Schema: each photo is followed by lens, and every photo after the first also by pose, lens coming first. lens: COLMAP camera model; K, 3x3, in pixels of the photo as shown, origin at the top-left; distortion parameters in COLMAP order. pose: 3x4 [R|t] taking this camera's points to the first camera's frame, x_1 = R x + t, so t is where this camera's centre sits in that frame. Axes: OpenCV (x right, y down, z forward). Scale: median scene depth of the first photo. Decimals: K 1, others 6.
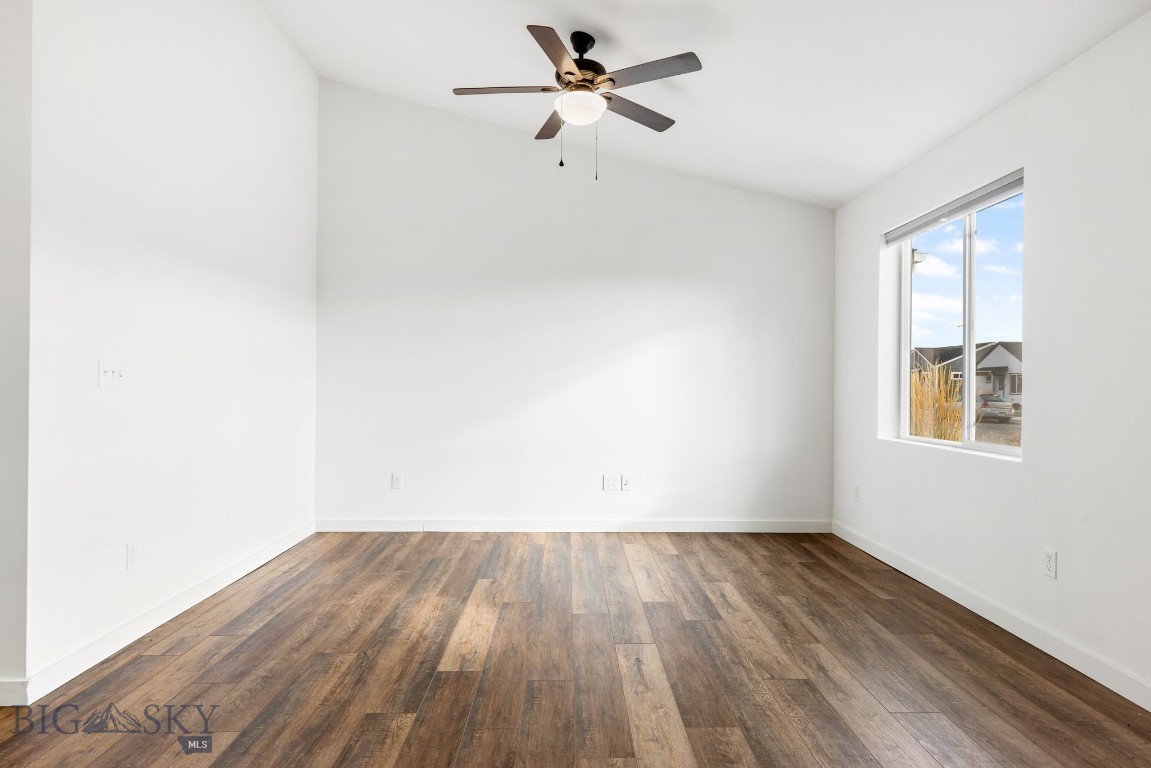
lens RADIAL K [[639.8, 0, 582.7], [0, 639.8, 384.8], [0, 0, 1]] dist [0.003302, -0.000764]
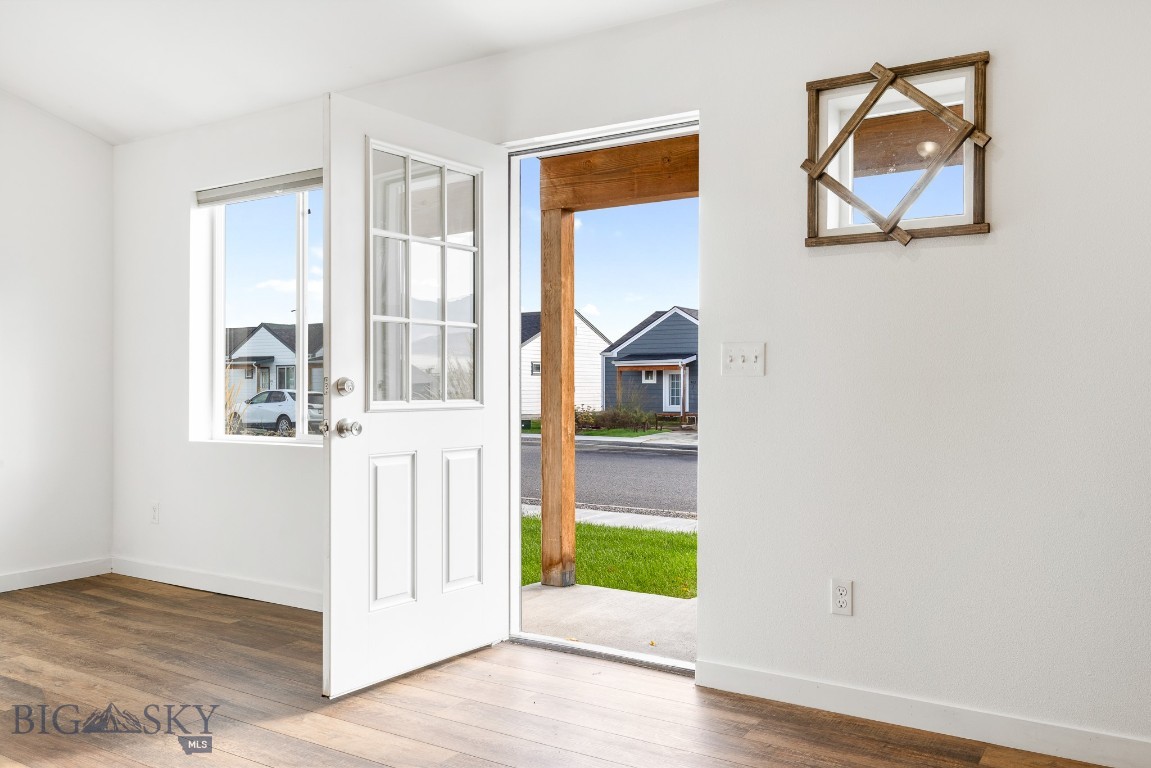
lens RADIAL K [[898.3, 0, 558.8], [0, 898.3, 383.7], [0, 0, 1]] dist [0.001657, 0.006996]
pose [[0.560911, -0.003740, 0.827868, -0.291182], [0.002346, 0.999993, 0.002928, 0.011244], [-0.827873, 0.000299, 0.560916, -0.042371]]
